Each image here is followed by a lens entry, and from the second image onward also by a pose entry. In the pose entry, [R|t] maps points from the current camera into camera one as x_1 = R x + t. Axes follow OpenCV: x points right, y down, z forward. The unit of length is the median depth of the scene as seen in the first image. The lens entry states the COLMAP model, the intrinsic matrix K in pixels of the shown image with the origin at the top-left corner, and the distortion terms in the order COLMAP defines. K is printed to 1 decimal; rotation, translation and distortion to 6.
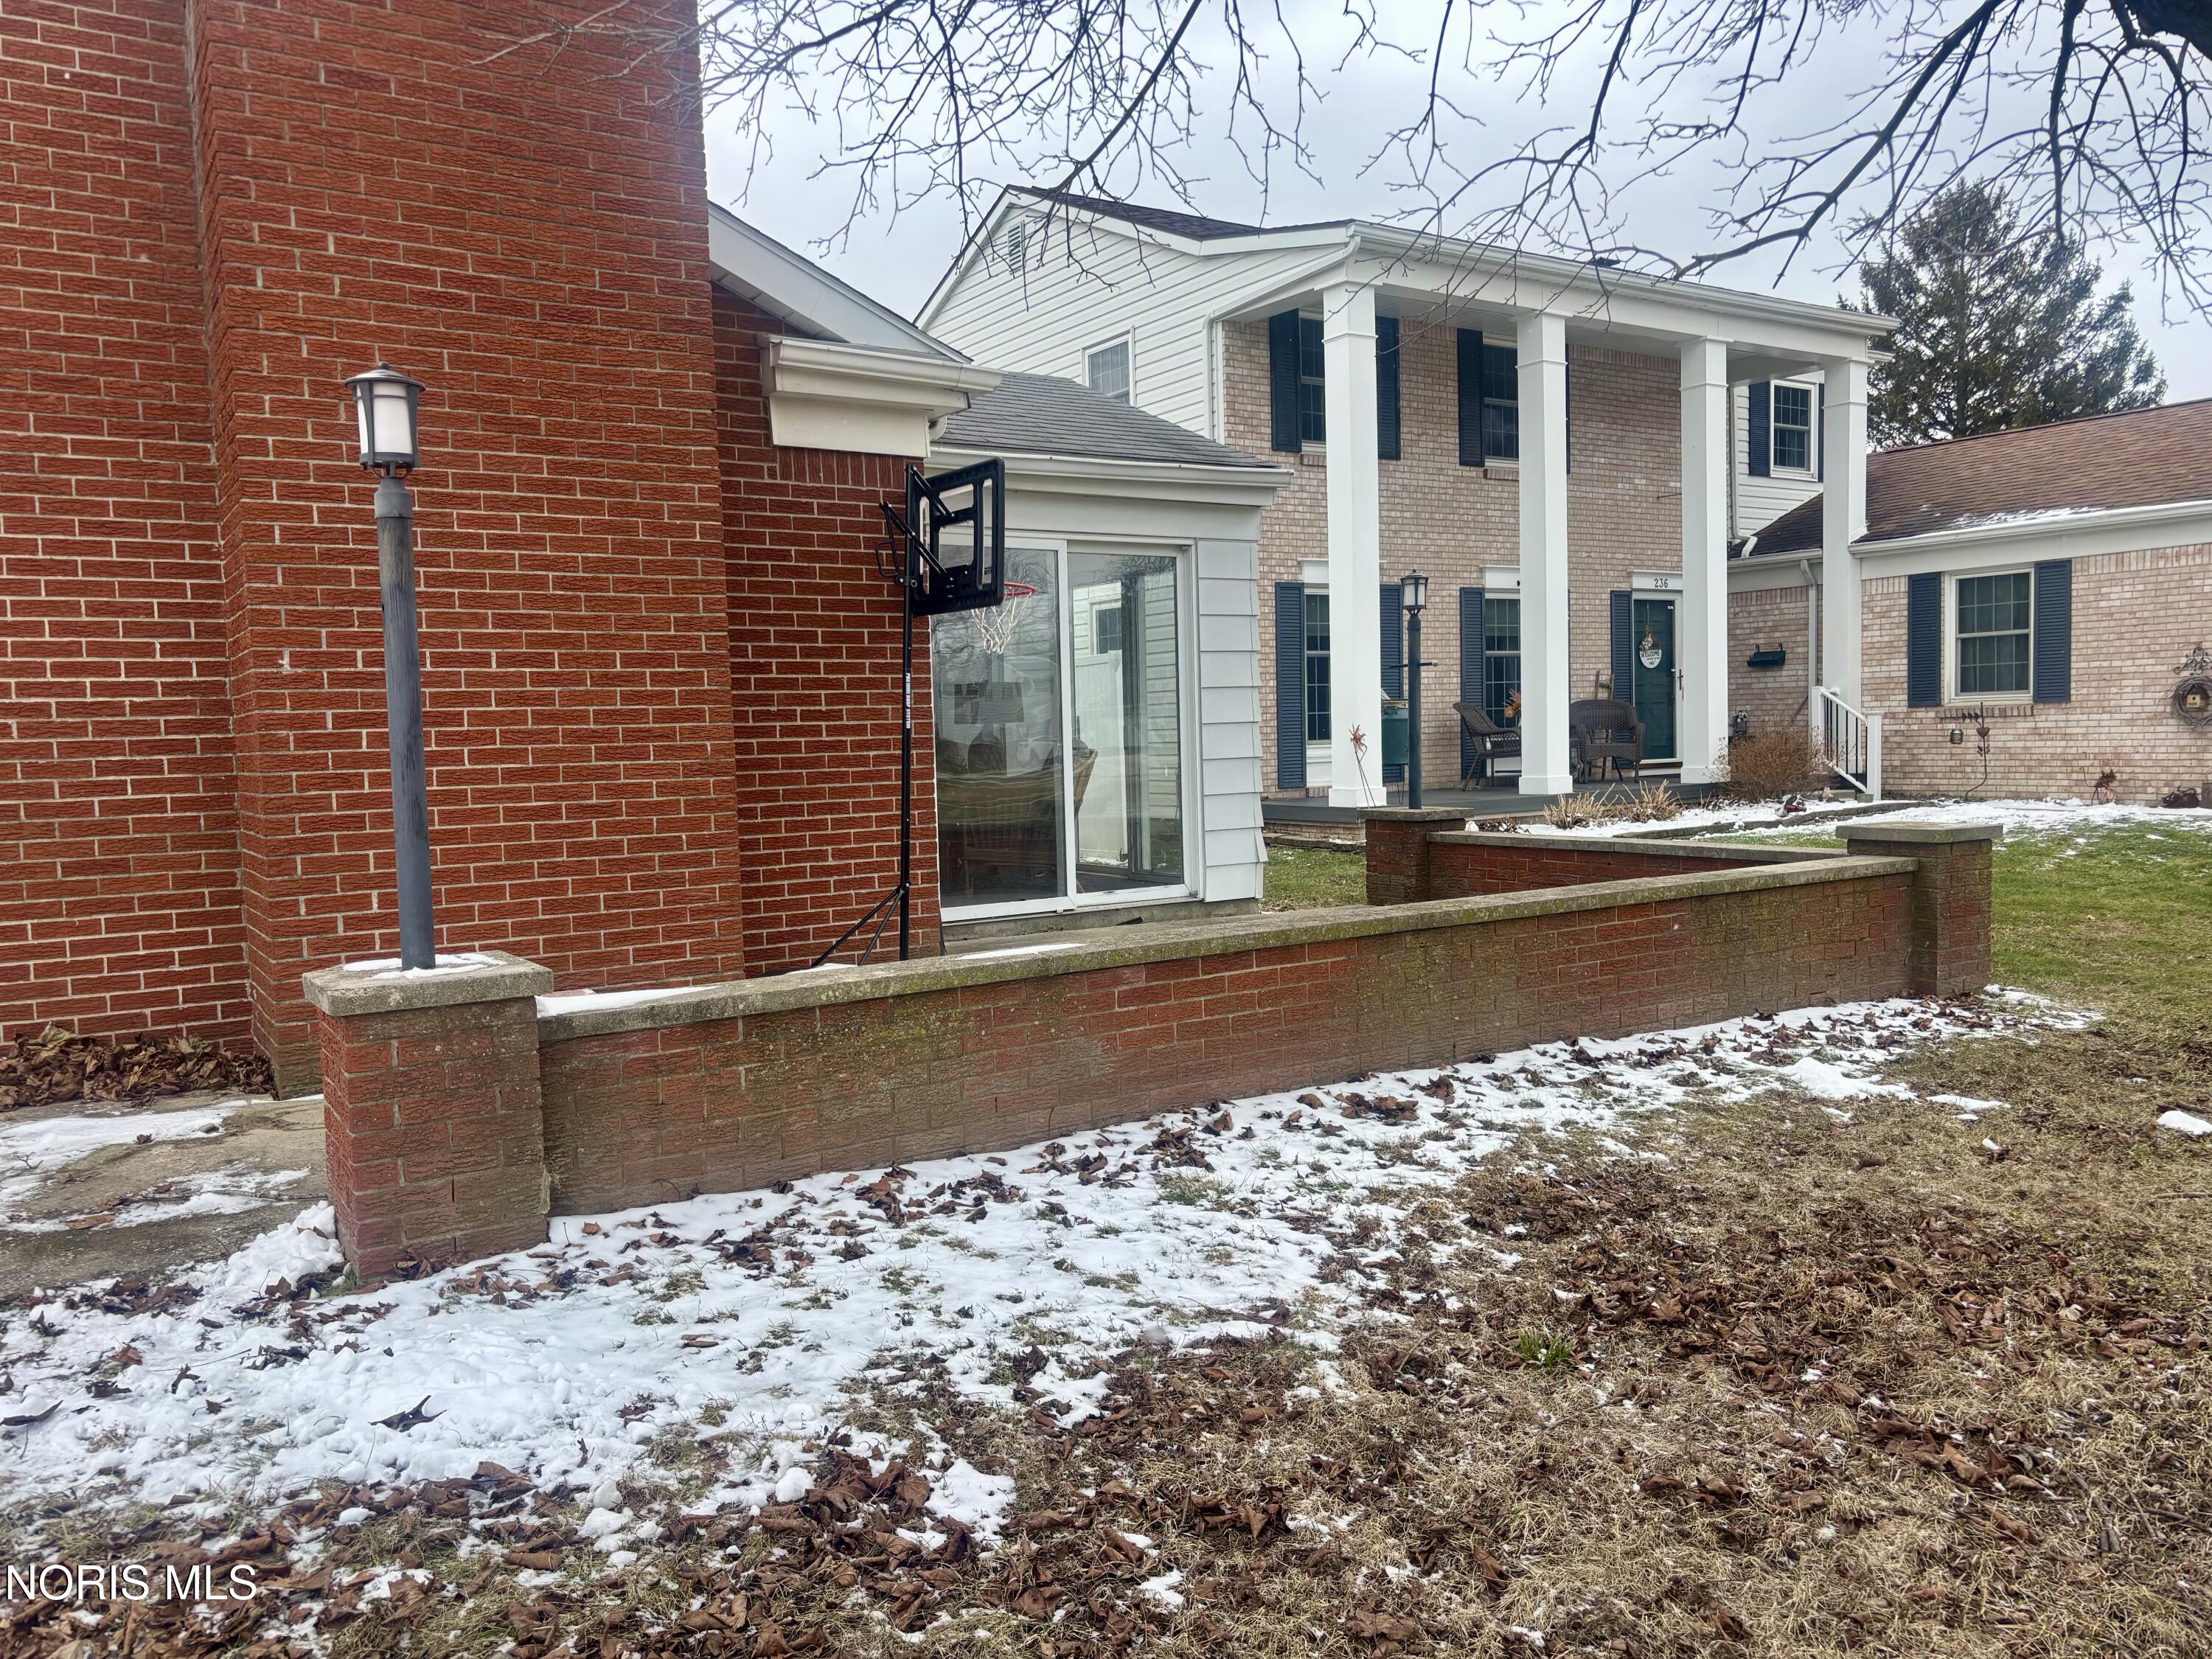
lens RADIAL K [[1652.7, 0, 1106.0], [0, 1652.7, 829.5], [0, 0, 1]] dist [0.004885, -0.004613]
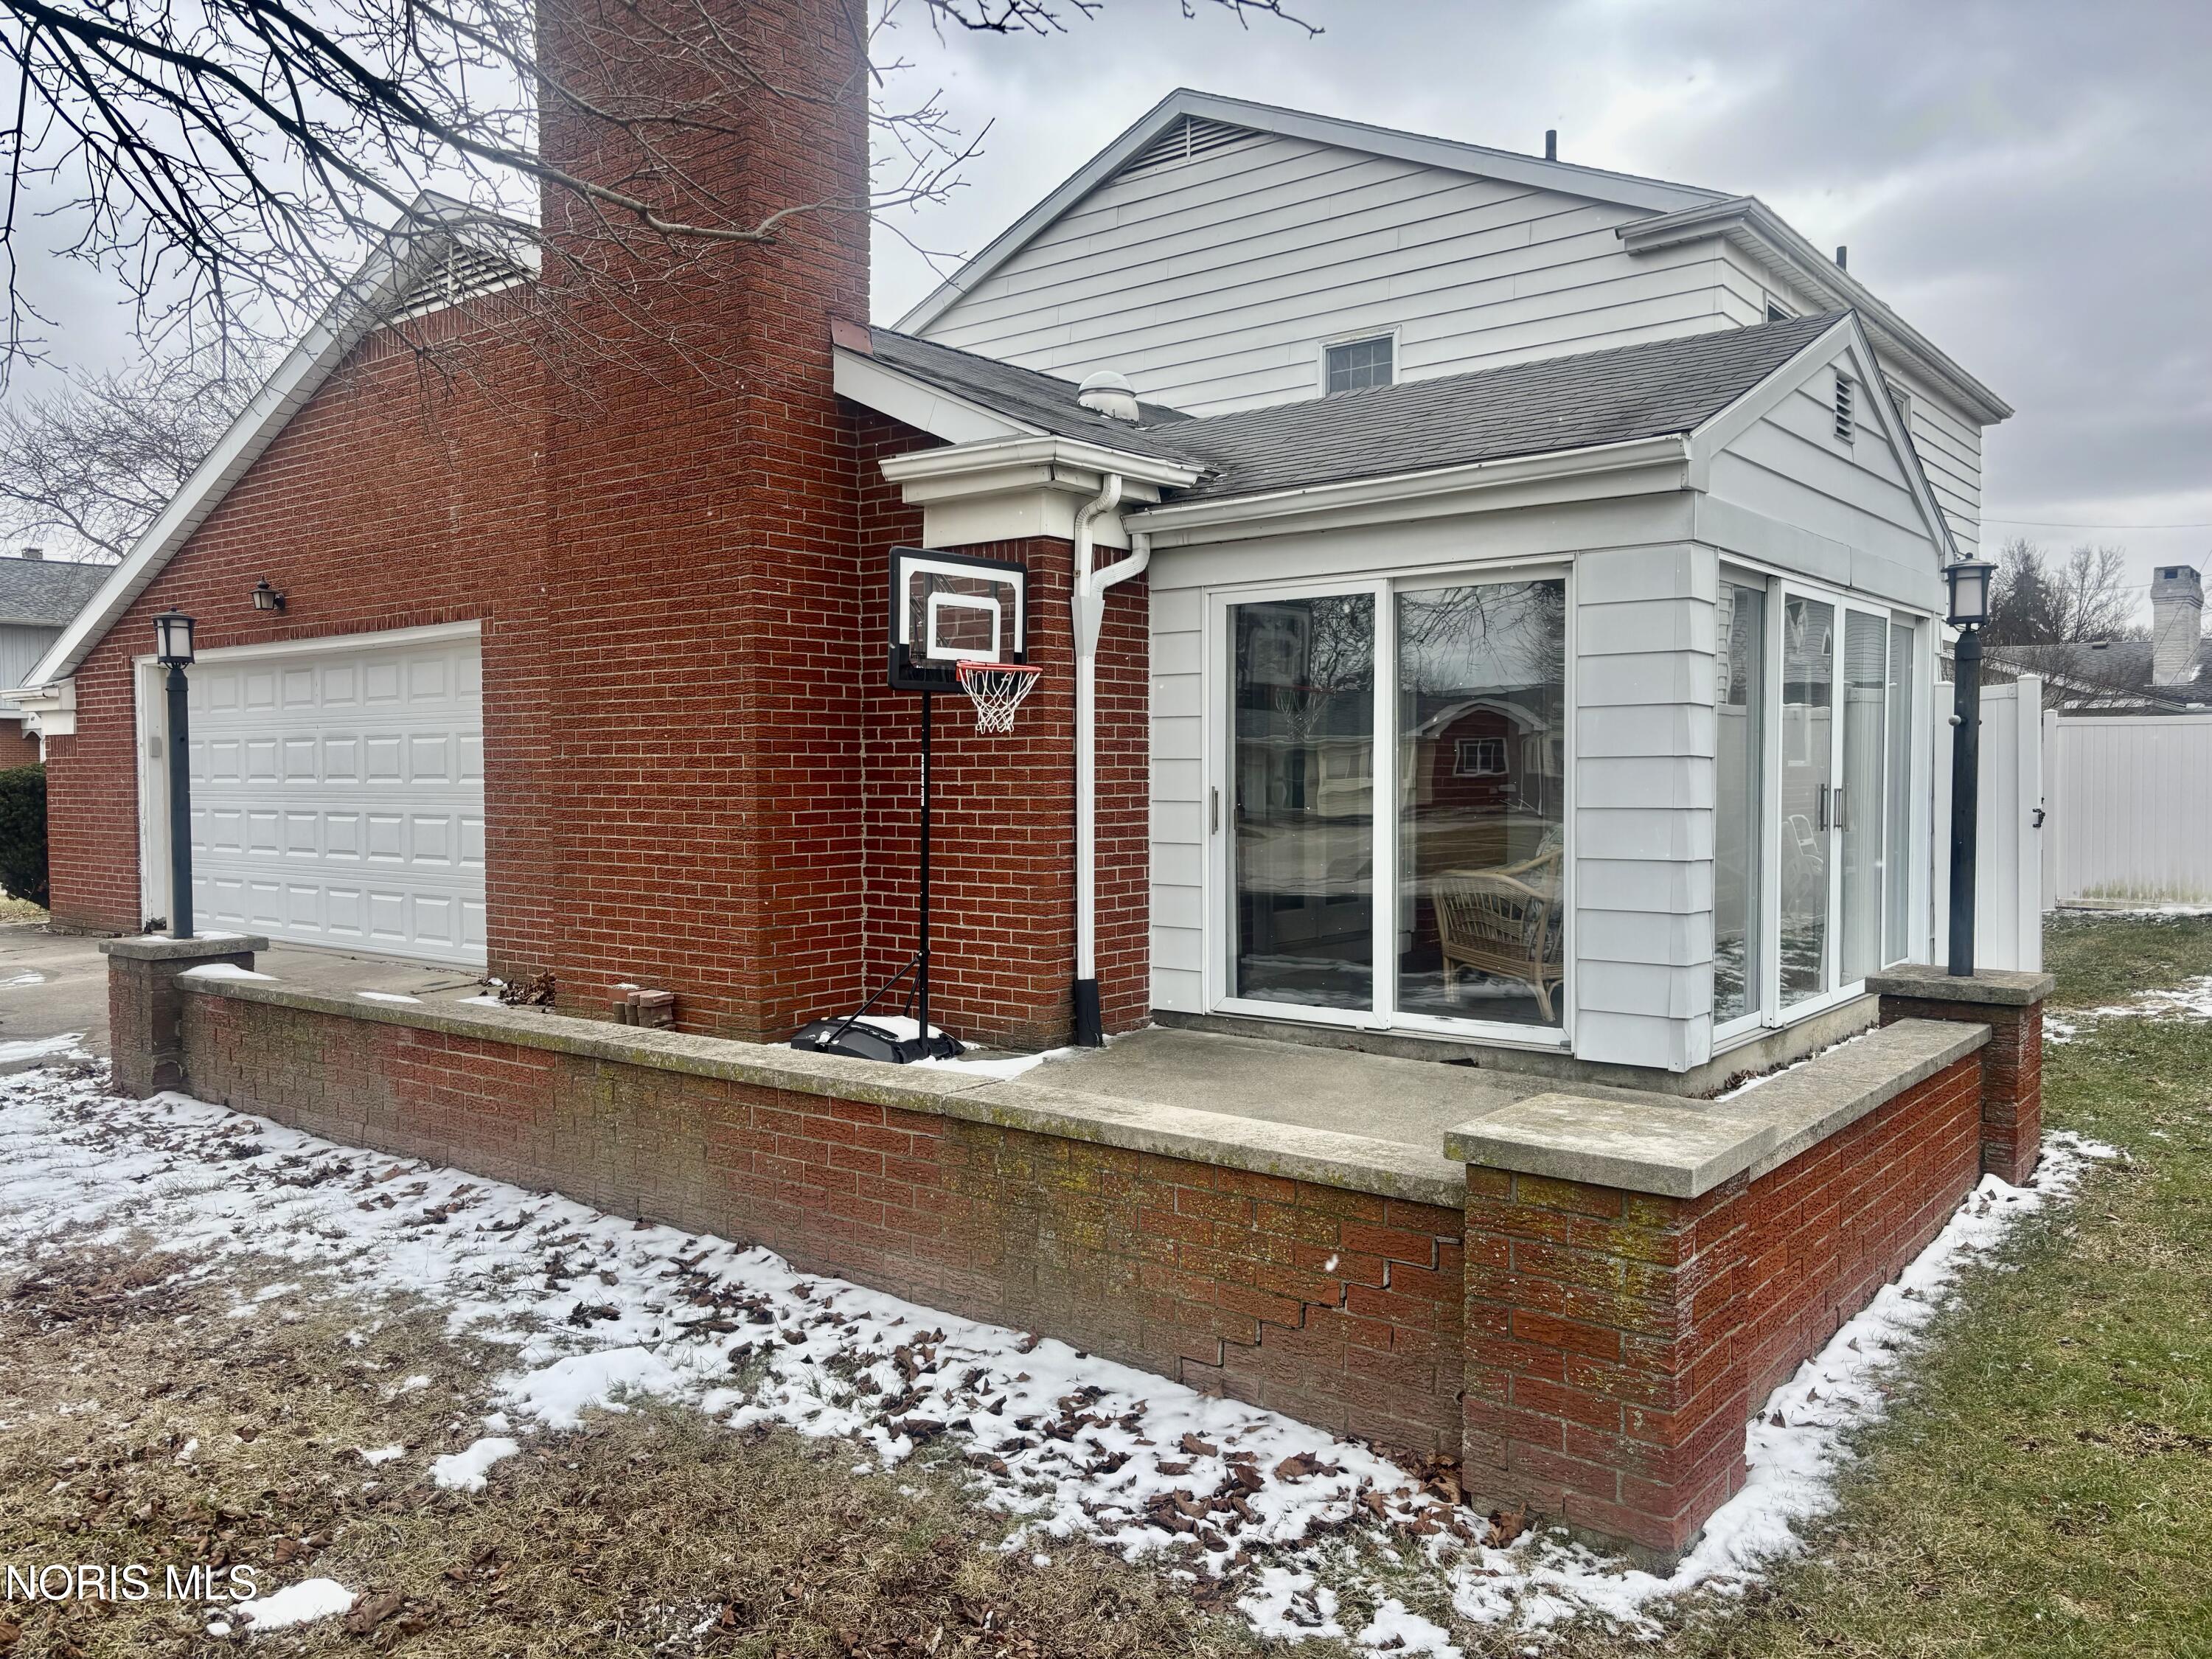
lens RADIAL K [[1652.7, 0, 1106.0], [0, 1652.7, 829.5], [0, 0, 1]] dist [0.004885, -0.004613]
pose [[0.300670, 0.056674, -0.952043, 0.922313], [-0.062325, 0.997267, 0.039683, -0.096364], [0.951690, 0.047404, 0.303380, 0.803110]]
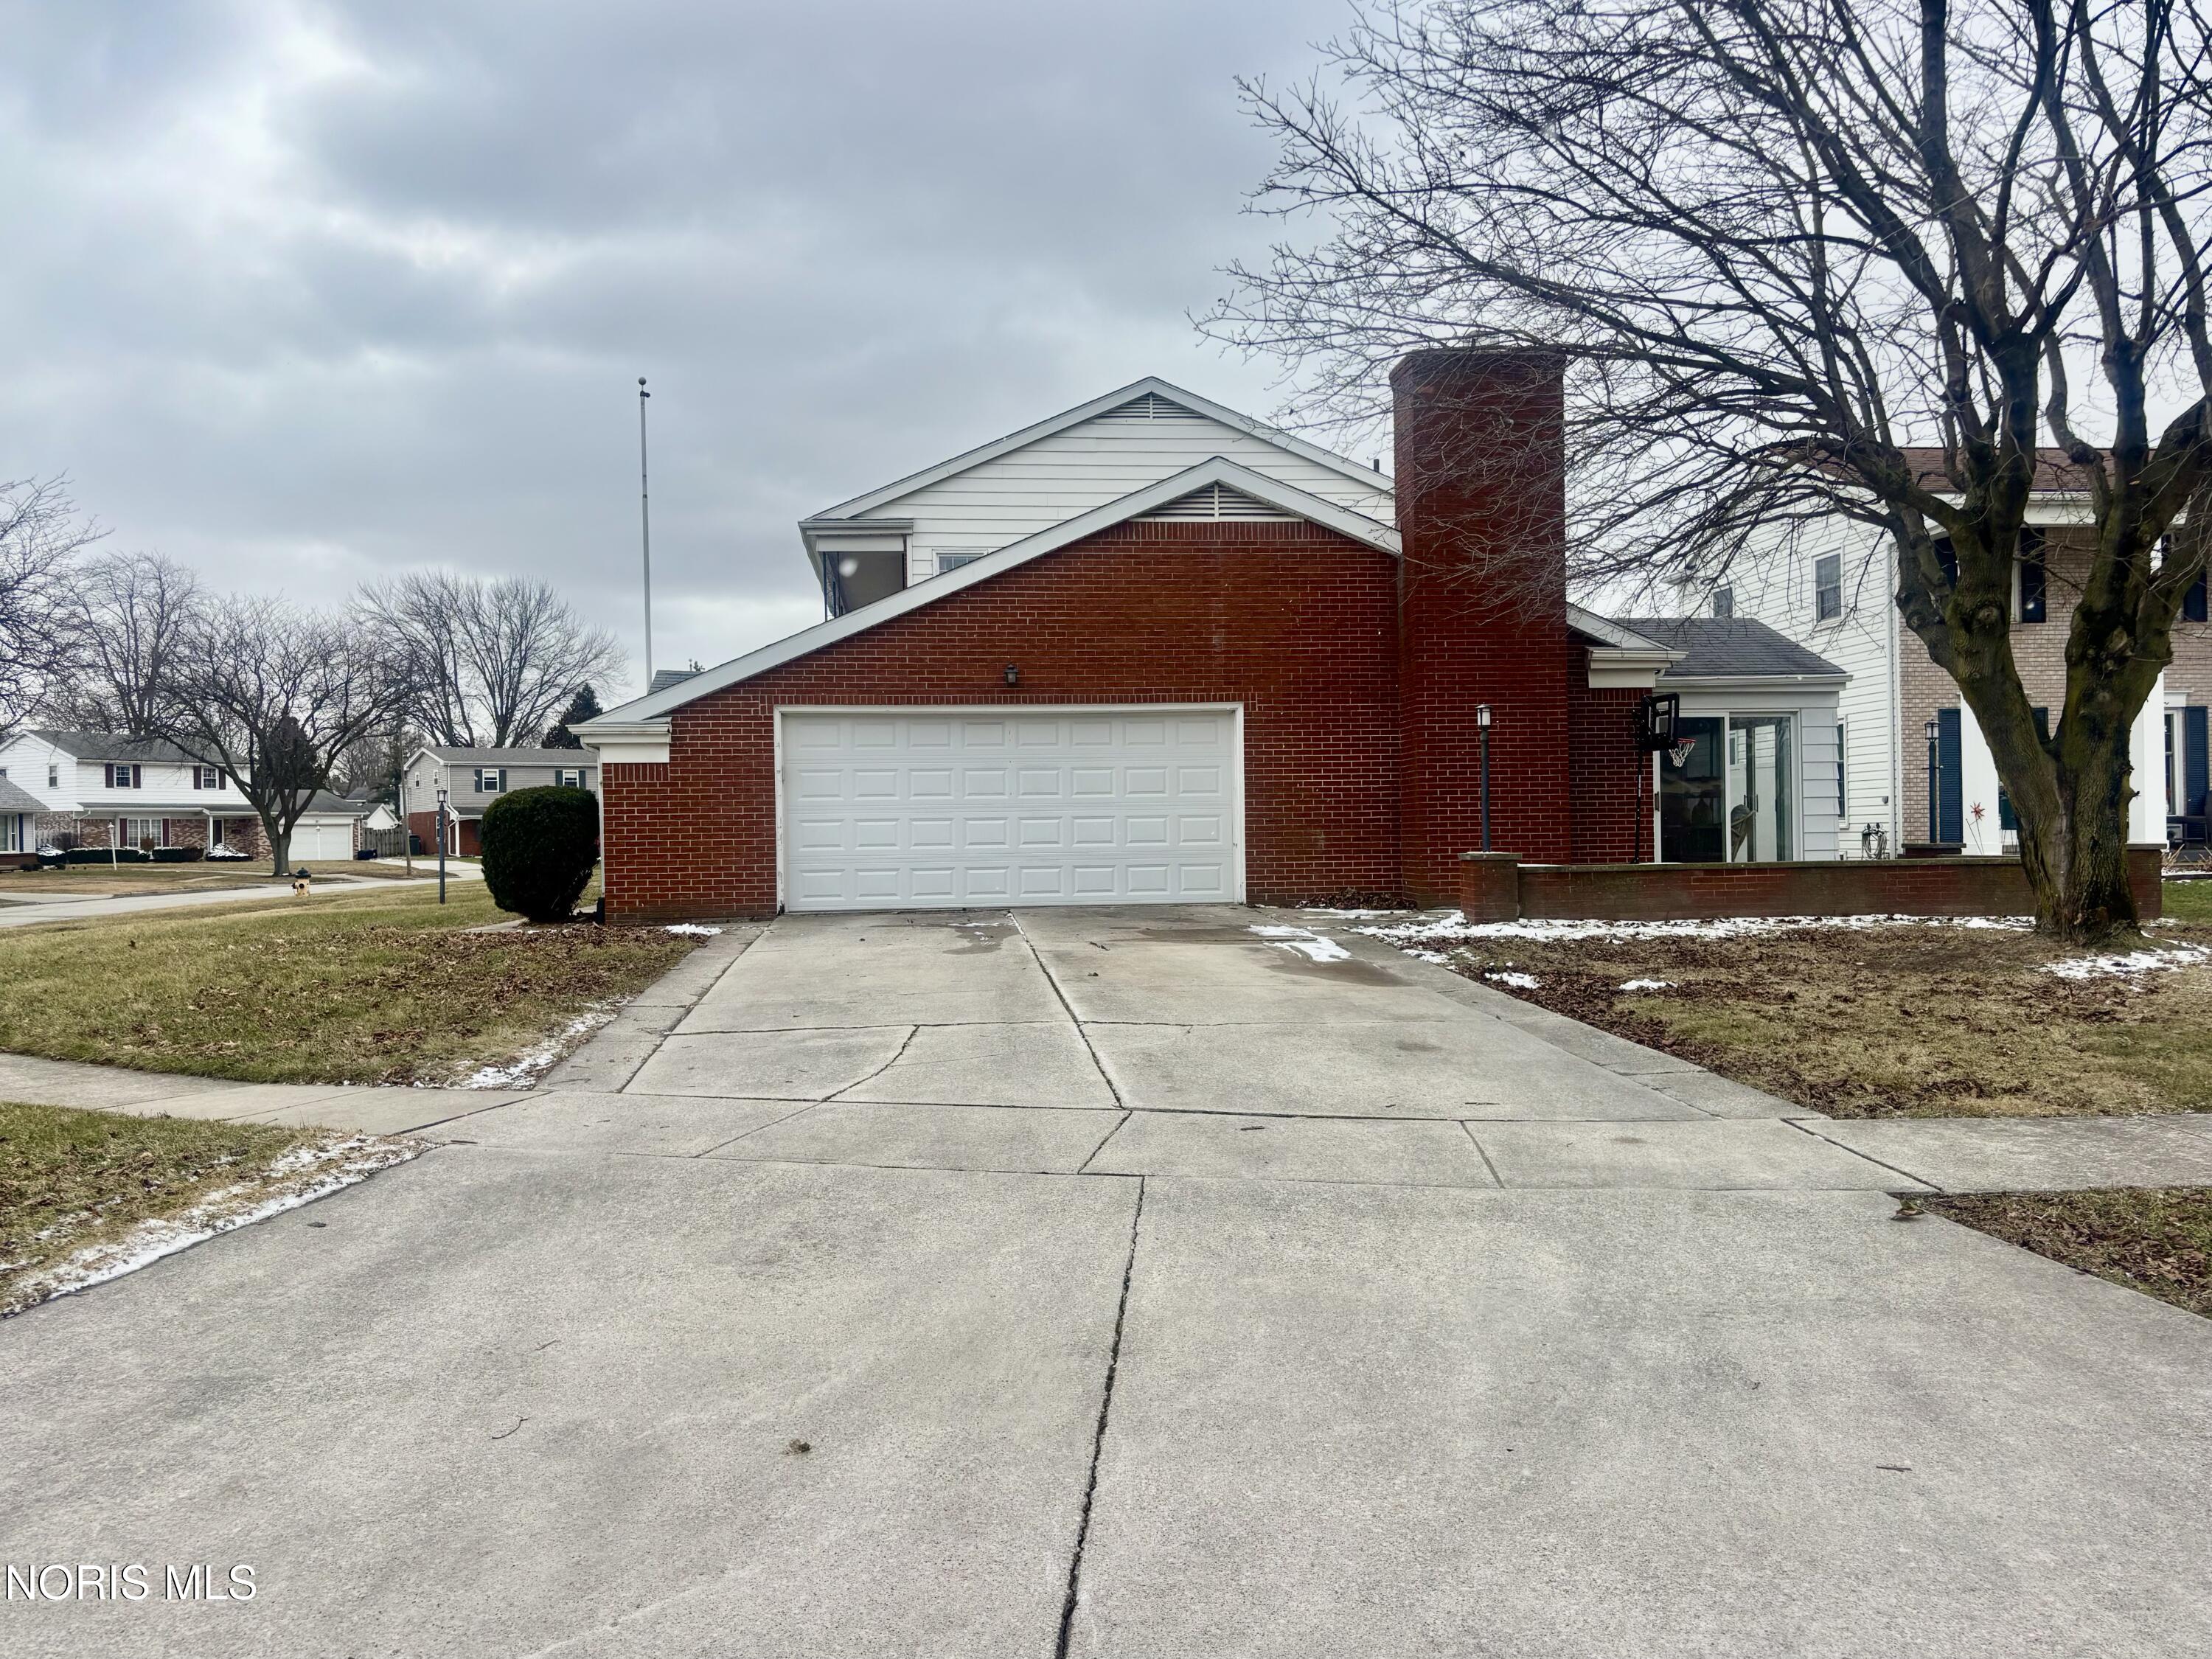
lens RADIAL K [[1652.7, 0, 1106.0], [0, 1652.7, 829.5], [0, 0, 1]] dist [0.004885, -0.004613]
pose [[0.874066, 0.009035, -0.485722, 0.406594], [-0.036513, 0.998221, -0.047138, 0.142631], [0.484432, 0.058937, 0.872841, -1.655979]]
